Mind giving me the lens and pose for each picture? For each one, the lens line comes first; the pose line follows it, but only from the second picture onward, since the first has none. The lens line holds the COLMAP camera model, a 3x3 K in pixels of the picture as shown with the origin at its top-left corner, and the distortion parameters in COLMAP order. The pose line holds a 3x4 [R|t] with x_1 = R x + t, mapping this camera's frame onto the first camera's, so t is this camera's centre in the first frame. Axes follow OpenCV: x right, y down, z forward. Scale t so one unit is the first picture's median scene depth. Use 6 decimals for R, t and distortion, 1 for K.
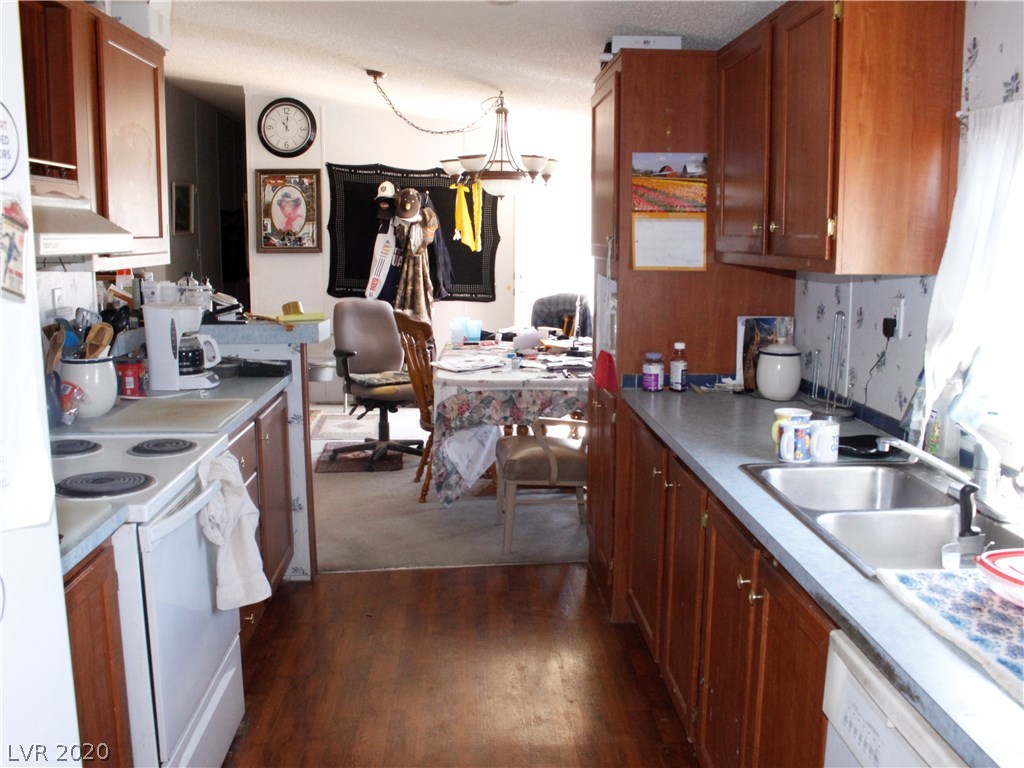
lens RADIAL K [[960.5, 0, 512.0], [0, 960.5, 384.0], [0, 0, 1]] dist [-0.109897, -0.000770]
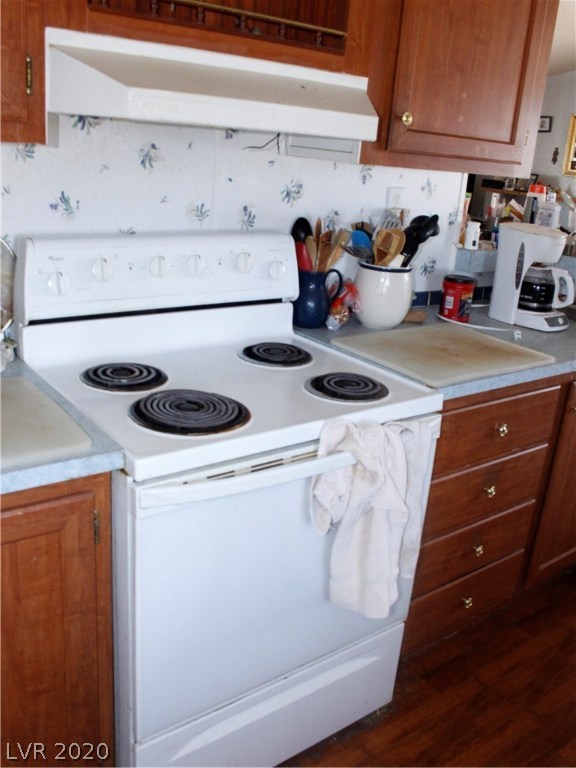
lens RADIAL K [[720.4, 0, 288.0], [0, 720.4, 384.0], [0, 0, 1]] dist [-0.109897, -0.000770]
pose [[0.565827, 0.307642, -0.764981, 0.057899], [-0.207790, 0.951045, 0.228774, -0.049791], [0.797912, 0.029509, 0.602052, 0.435868]]
